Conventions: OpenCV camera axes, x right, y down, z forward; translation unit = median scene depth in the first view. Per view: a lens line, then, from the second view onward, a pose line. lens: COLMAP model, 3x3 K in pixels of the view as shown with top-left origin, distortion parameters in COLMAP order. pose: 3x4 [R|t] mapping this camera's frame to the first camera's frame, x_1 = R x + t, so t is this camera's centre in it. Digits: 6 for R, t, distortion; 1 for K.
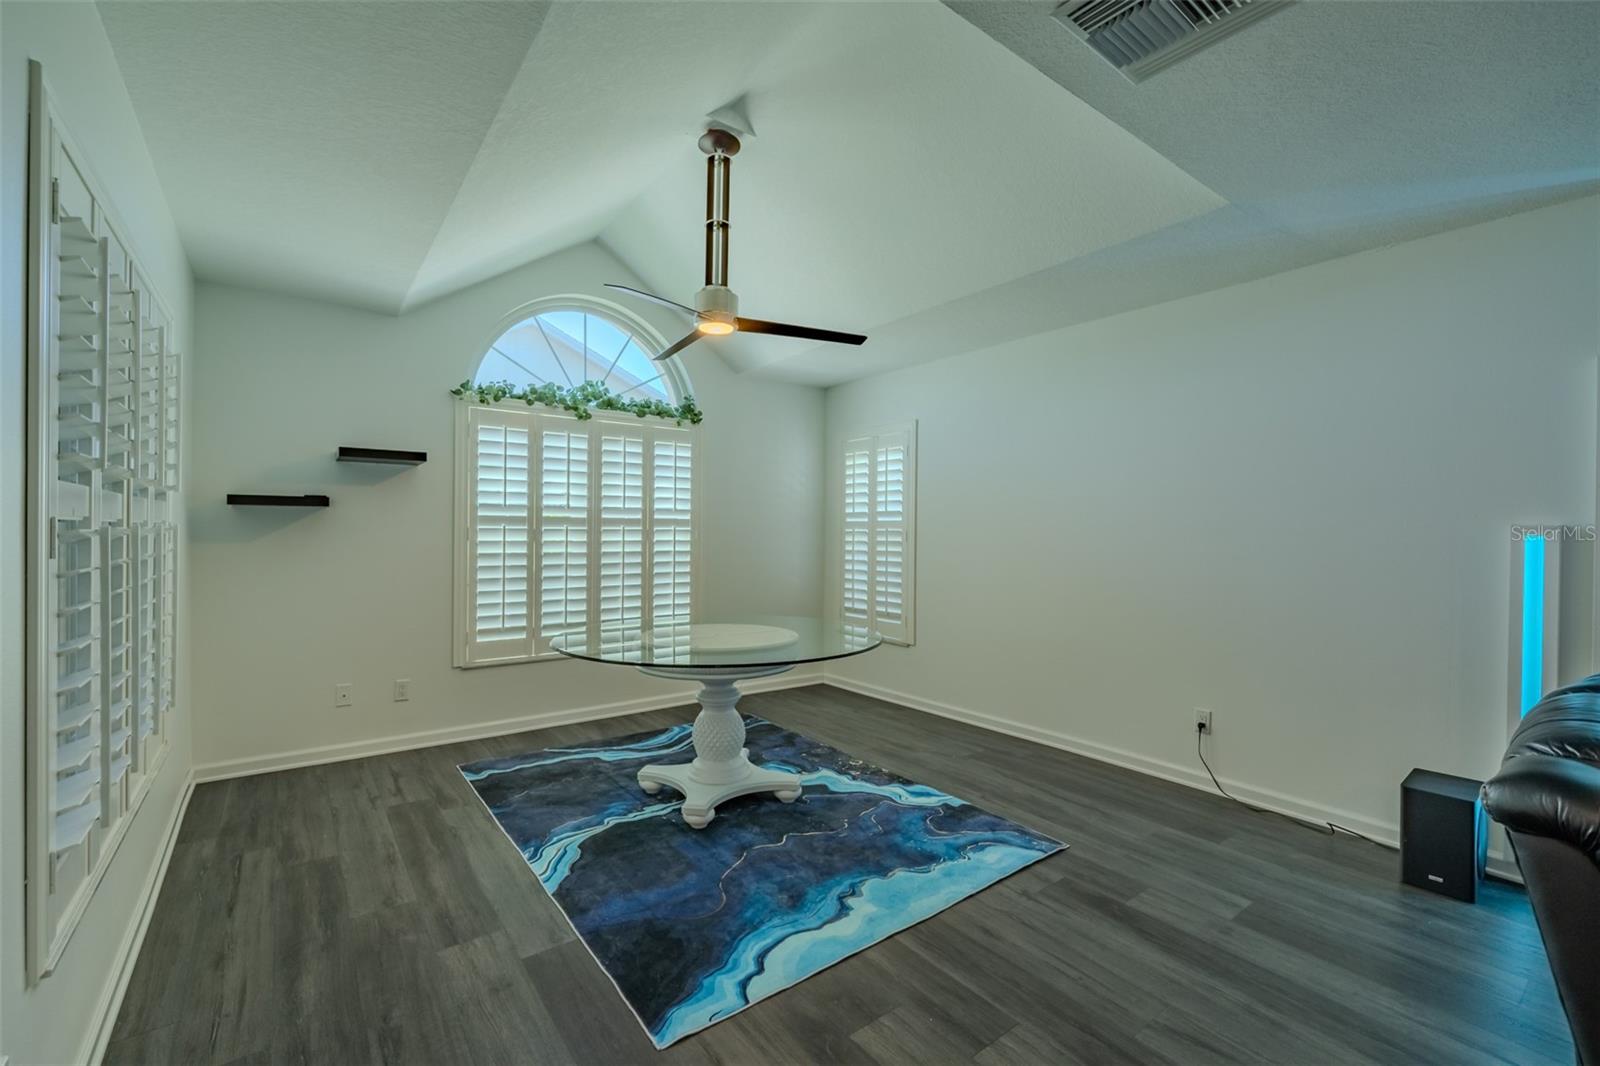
lens RADIAL K [[675.3, 0, 793.0], [0, 675.3, 527.7], [0, 0, 1]] dist [0.000622, -0.000730]
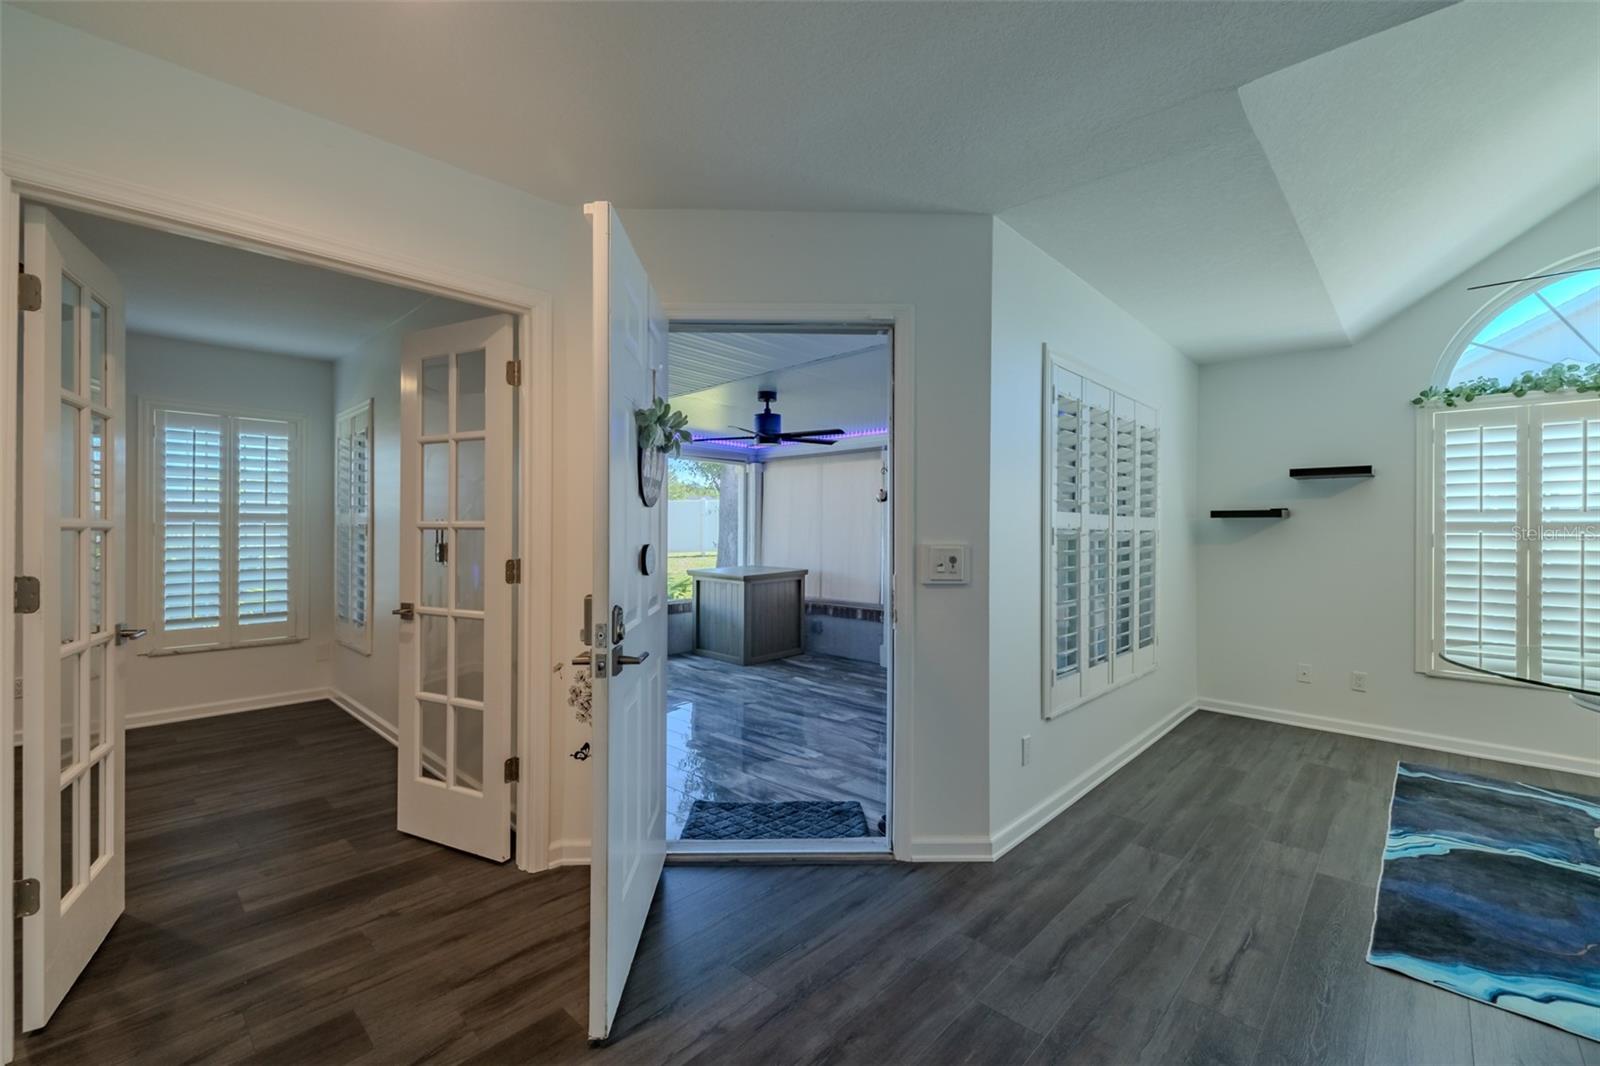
lens RADIAL K [[675.3, 0, 795.9], [0, 675.3, 533.2], [0, 0, 1]] dist [0.000622, -0.000730]
pose [[0.167284, -0.003561, -0.985902, 0.442731], [-0.005014, 0.999977, -0.004462, 0.009160], [0.985896, 0.005689, 0.167262, -0.115231]]
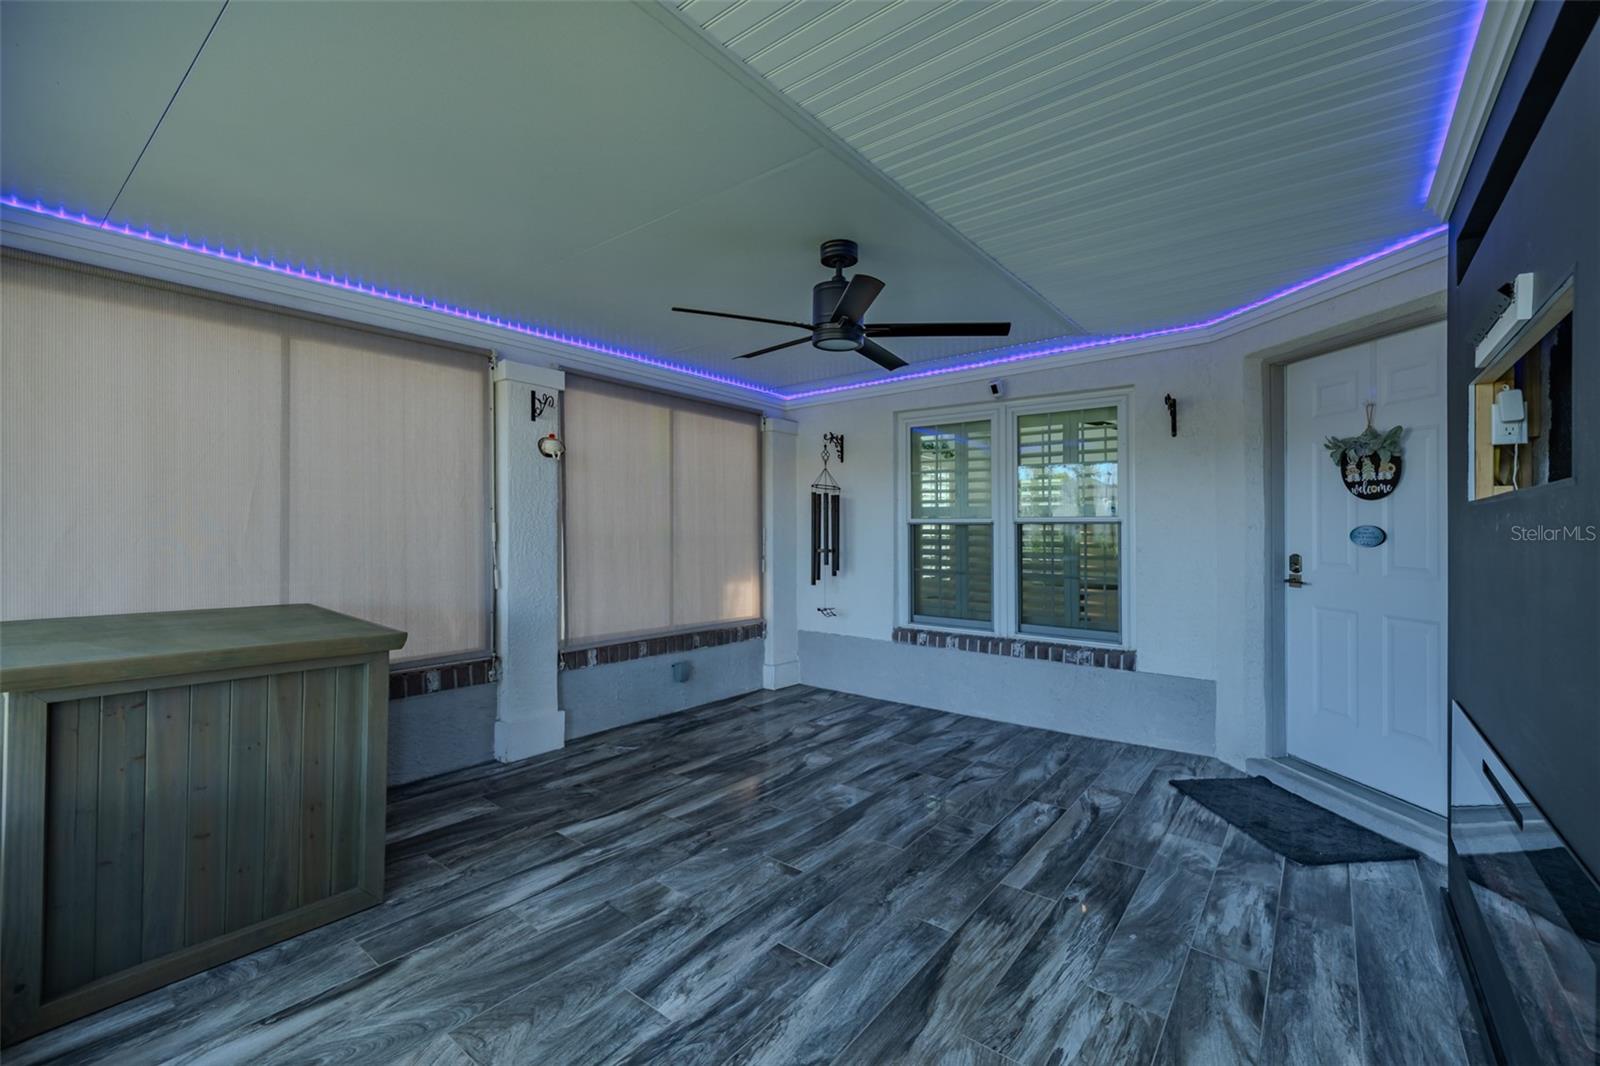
lens RADIAL K [[675.3, 0, 793.7], [0, 675.3, 528.9], [0, 0, 1]] dist [0.000622, -0.000730]
pose [[0.964499, -0.000312, 0.264086, -0.628202], [0.001194, 0.999994, -0.003180, 0.019854], [-0.264083, 0.003382, 0.964494, -0.456685]]
